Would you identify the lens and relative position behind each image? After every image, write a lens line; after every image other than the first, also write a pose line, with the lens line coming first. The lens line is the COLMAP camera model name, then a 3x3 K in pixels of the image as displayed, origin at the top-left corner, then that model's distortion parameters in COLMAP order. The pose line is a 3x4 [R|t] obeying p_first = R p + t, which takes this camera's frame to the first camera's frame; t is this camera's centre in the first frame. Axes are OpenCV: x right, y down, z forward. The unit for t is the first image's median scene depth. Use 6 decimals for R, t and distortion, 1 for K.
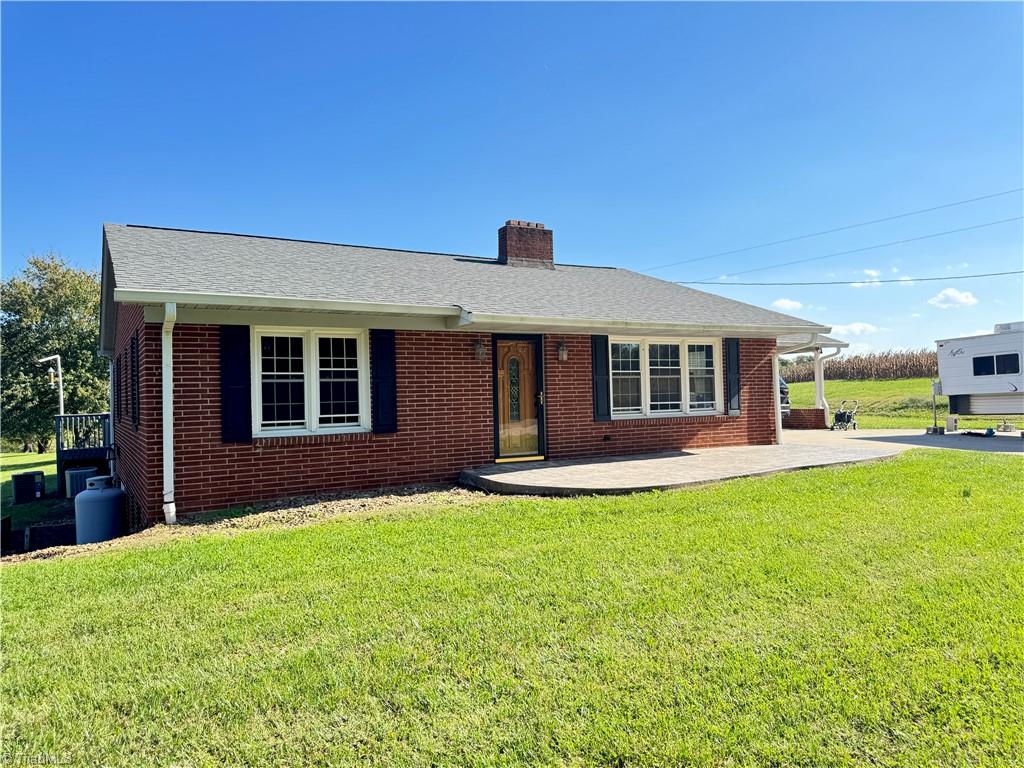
lens RADIAL K [[714.7, 0, 511.2], [0, 714.7, 388.0], [0, 0, 1]] dist [0.009342, 0.000591]
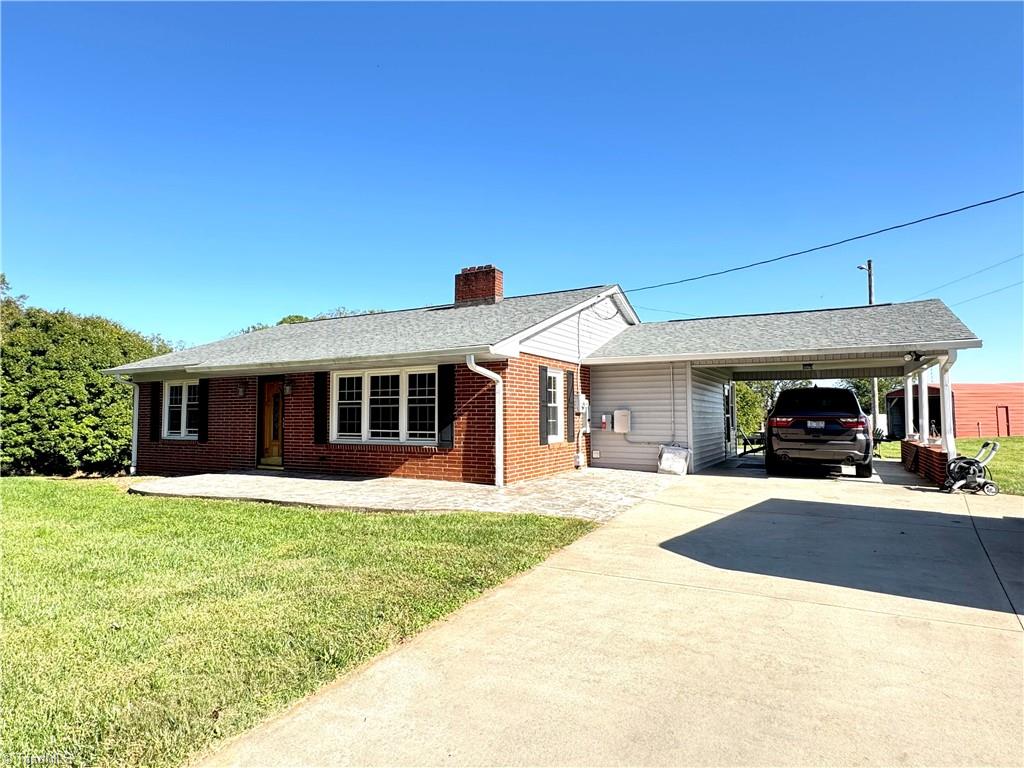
lens RADIAL K [[669.9, 0, 512.2], [0, 669.9, 380.4], [0, 0, 1]] dist [-0.052088, -0.001050]
pose [[0.473685, -0.027560, -0.880263, 1.106854], [-0.000315, 0.999505, -0.031463, -0.021174], [0.880694, 0.015180, 0.473442, 0.657416]]
